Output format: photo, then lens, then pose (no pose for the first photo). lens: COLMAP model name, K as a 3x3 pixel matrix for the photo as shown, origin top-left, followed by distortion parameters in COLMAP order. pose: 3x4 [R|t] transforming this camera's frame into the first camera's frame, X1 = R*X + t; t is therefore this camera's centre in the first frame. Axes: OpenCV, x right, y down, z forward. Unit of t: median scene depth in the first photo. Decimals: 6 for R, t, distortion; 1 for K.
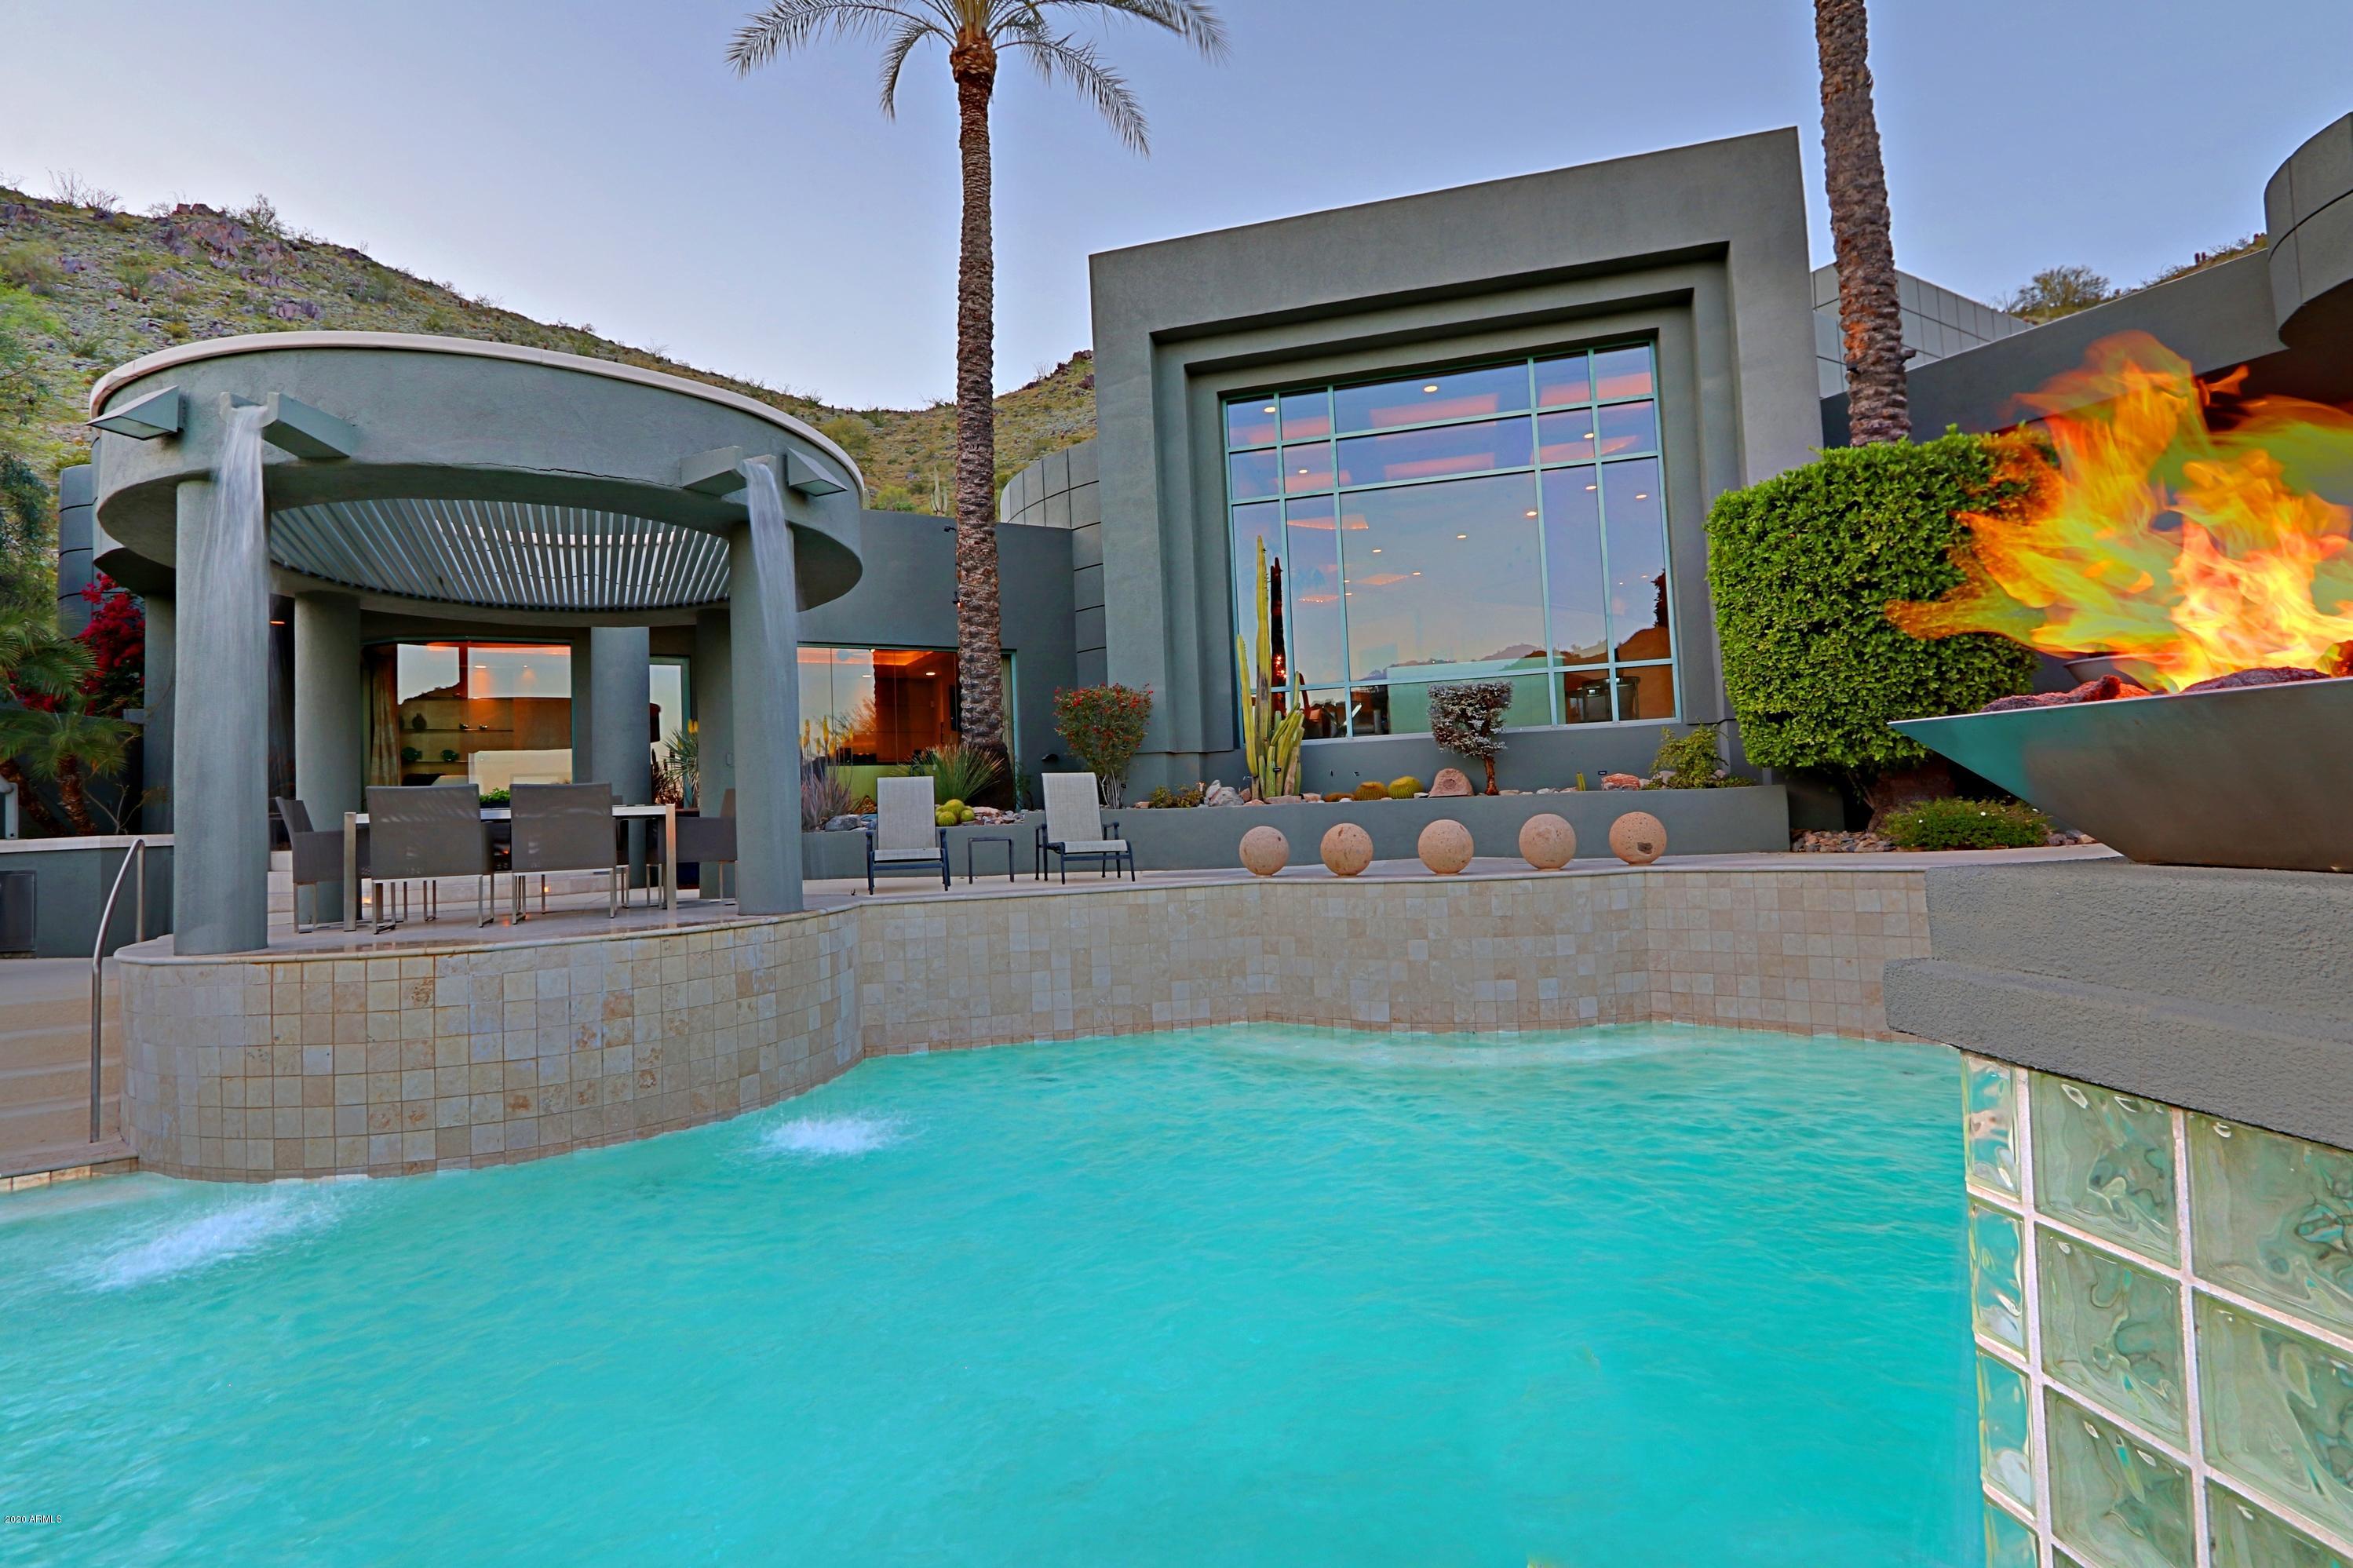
lens RADIAL K [[1119.5, 0, 1173.9], [0, 1119.5, 770.7], [0, 0, 1]] dist [-0.012418, -0.000154]
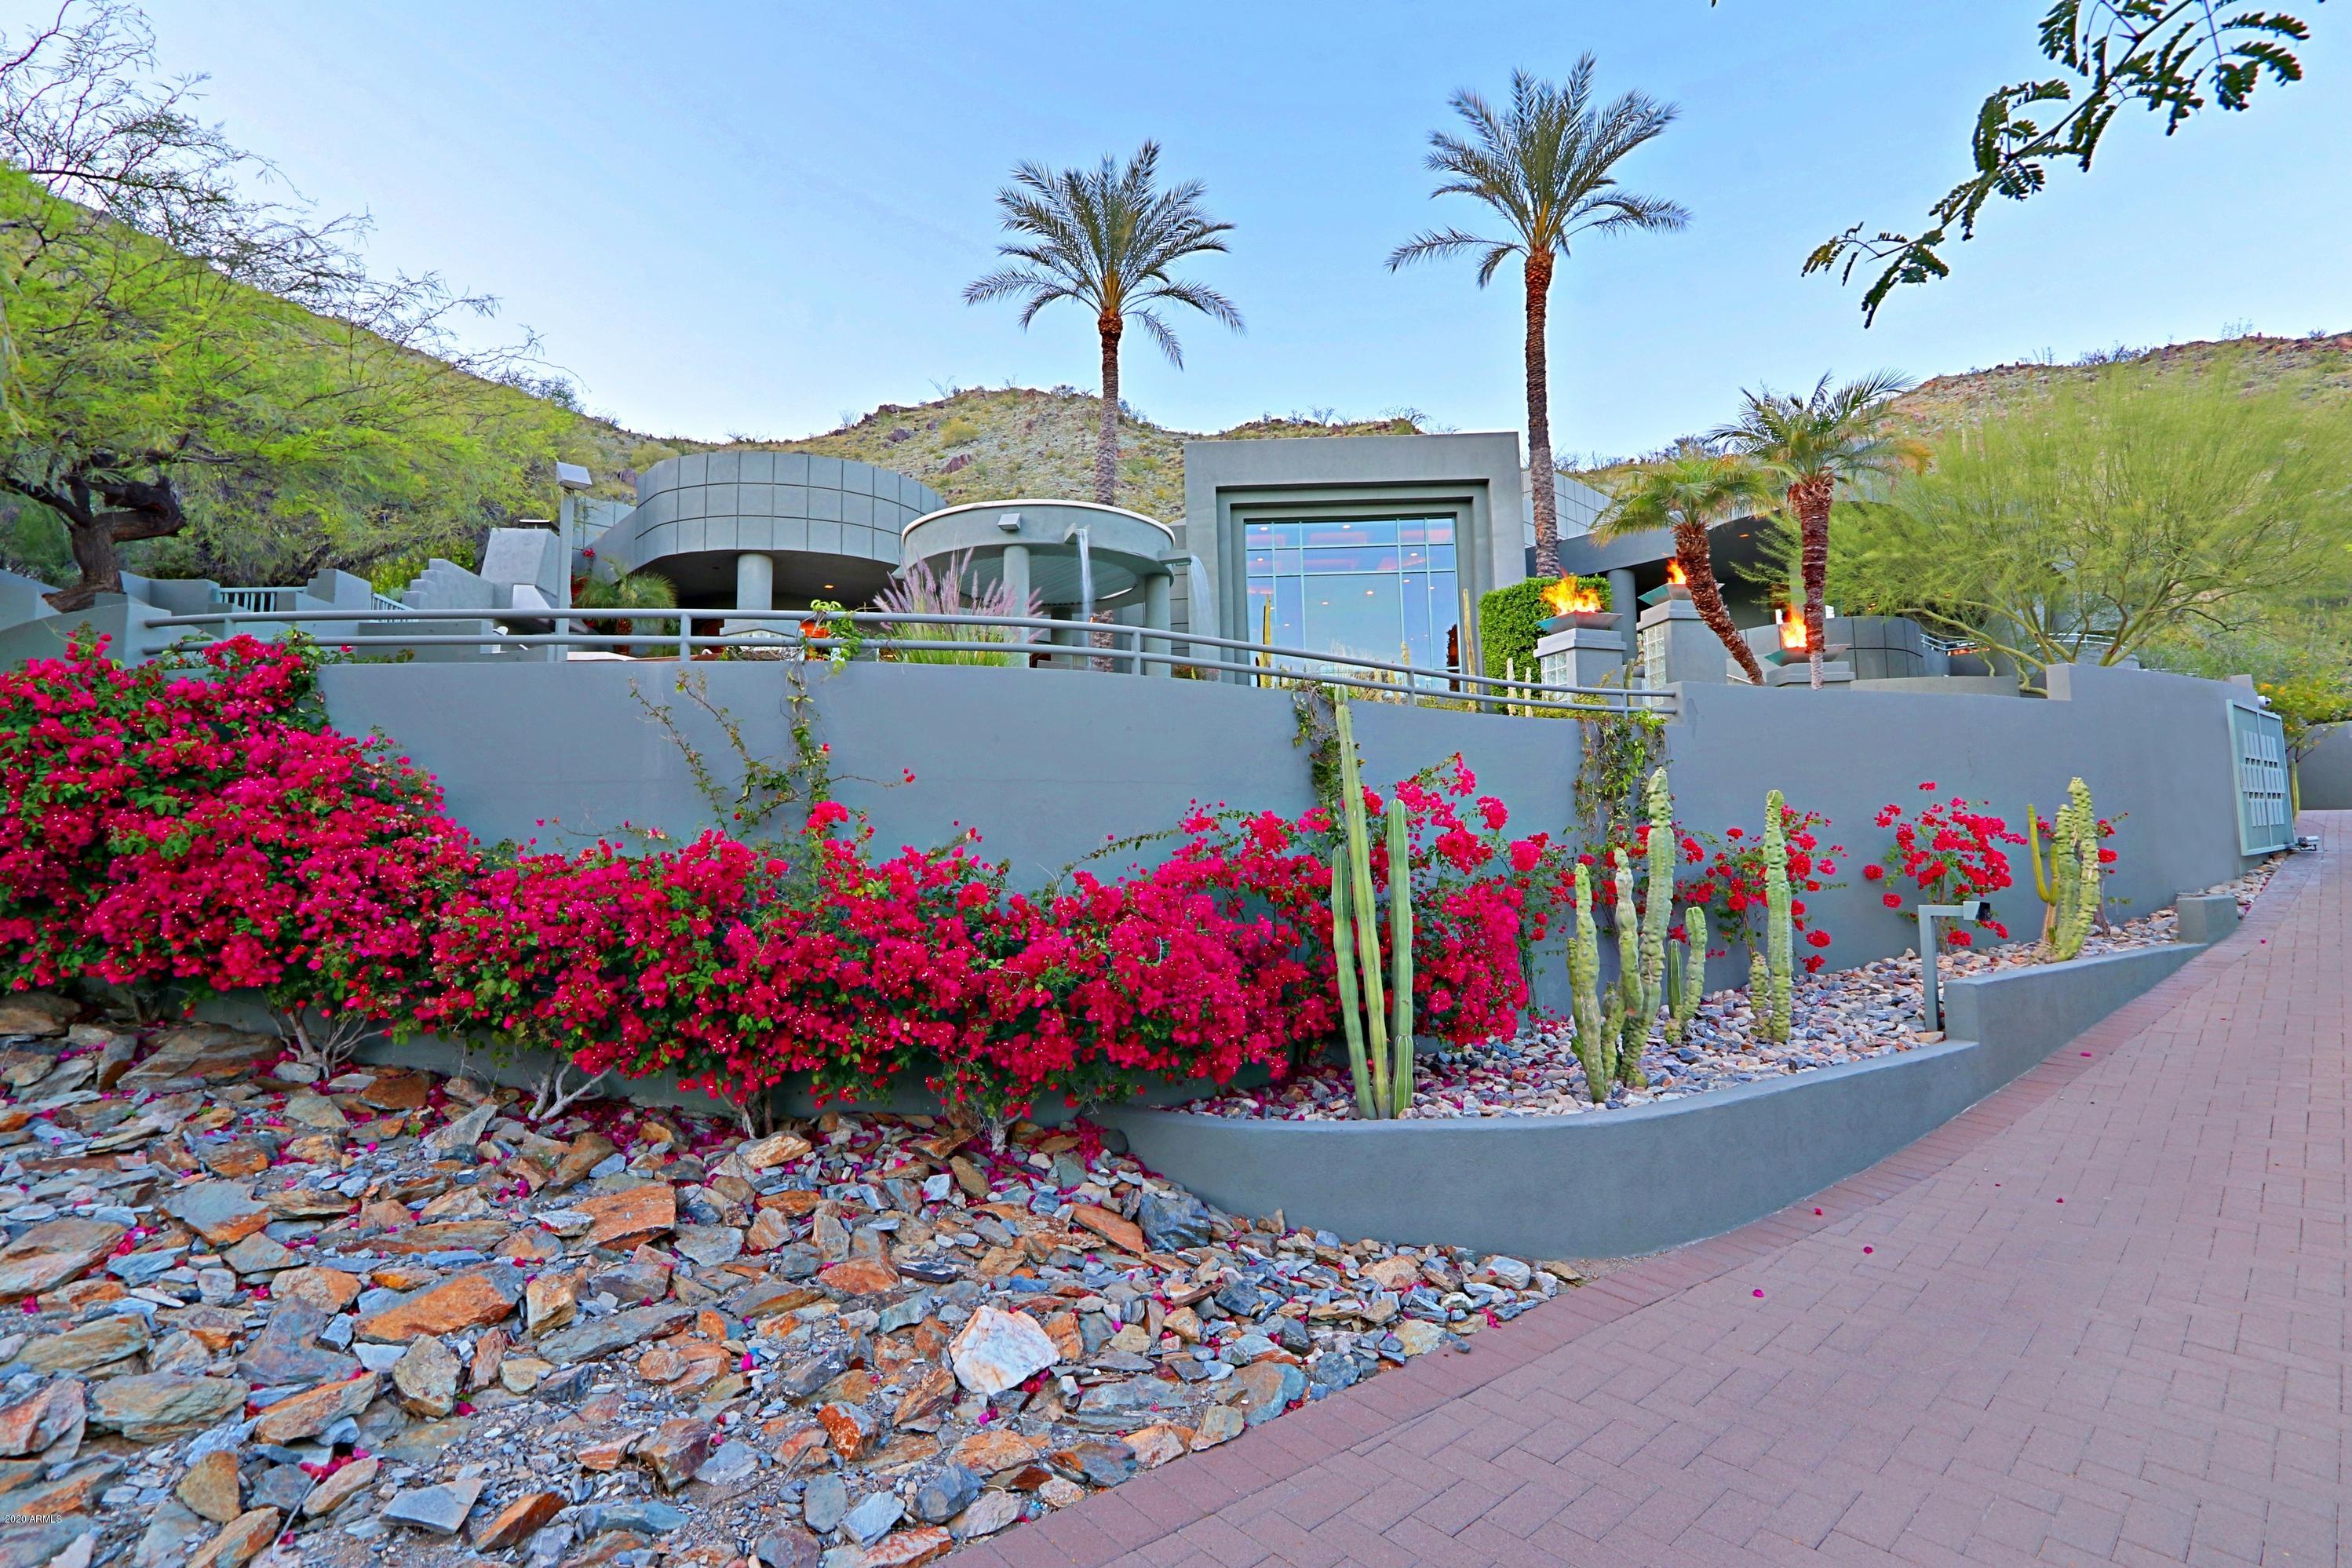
lens RADIAL K [[1119.1, 0, 1173.4], [0, 1119.1, 770.7], [0, 0, 1]] dist [-0.012418, -0.000154]
pose [[0.973722, 0.043044, 0.223633, -0.475271], [-0.031648, 0.998023, -0.054294, 0.198903], [-0.225528, 0.045790, 0.973160, -0.807423]]
